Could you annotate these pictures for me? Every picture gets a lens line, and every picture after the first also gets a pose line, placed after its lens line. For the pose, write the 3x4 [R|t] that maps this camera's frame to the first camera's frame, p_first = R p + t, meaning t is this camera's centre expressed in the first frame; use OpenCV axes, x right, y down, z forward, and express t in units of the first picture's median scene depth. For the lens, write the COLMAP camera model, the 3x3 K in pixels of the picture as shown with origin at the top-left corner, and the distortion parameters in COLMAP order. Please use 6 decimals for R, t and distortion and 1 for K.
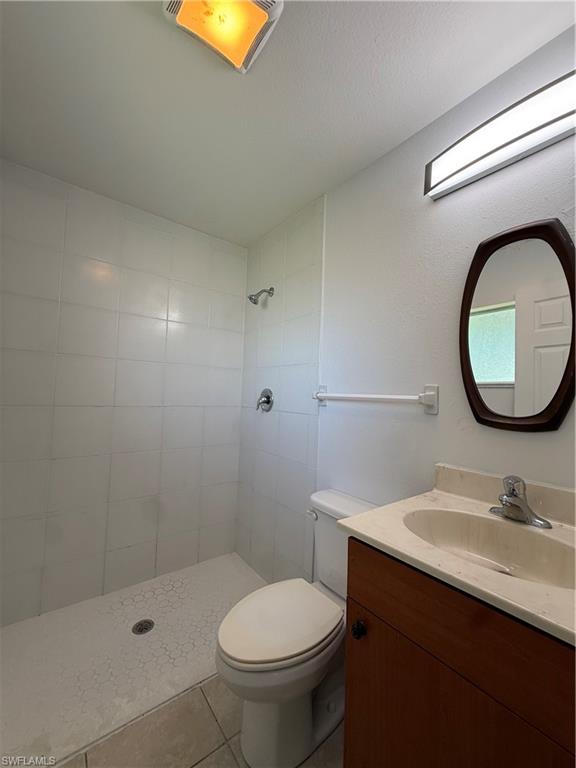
lens RADIAL K [[305.0, 0, 287.9], [0, 305.0, 382.9], [0, 0, 1]] dist [-0.000497, 0.000911]
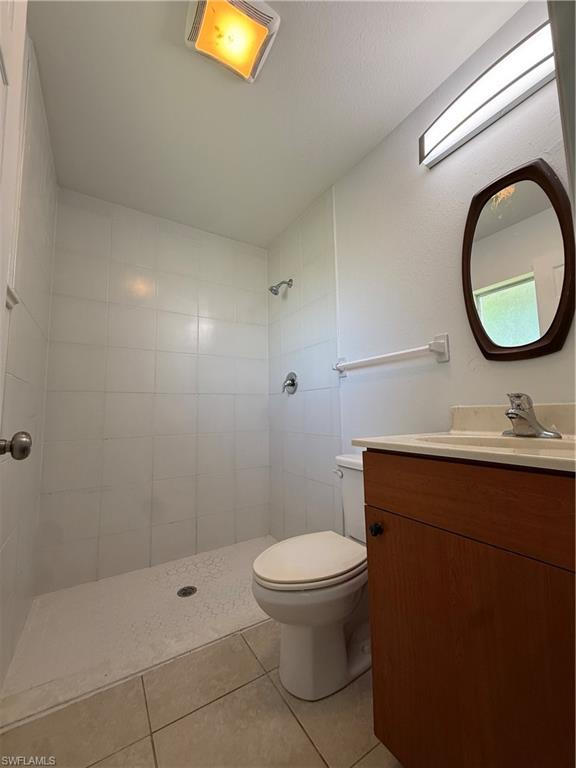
lens RADIAL K [[305.0, 0, 288.8], [0, 305.0, 383.6], [0, 0, 1]] dist [-0.000497, 0.000911]
pose [[0.993775, -0.060697, -0.093414, 0.032757], [0.055383, 0.996752, -0.058467, 0.201083], [0.096660, 0.052930, 0.993909, -0.090689]]
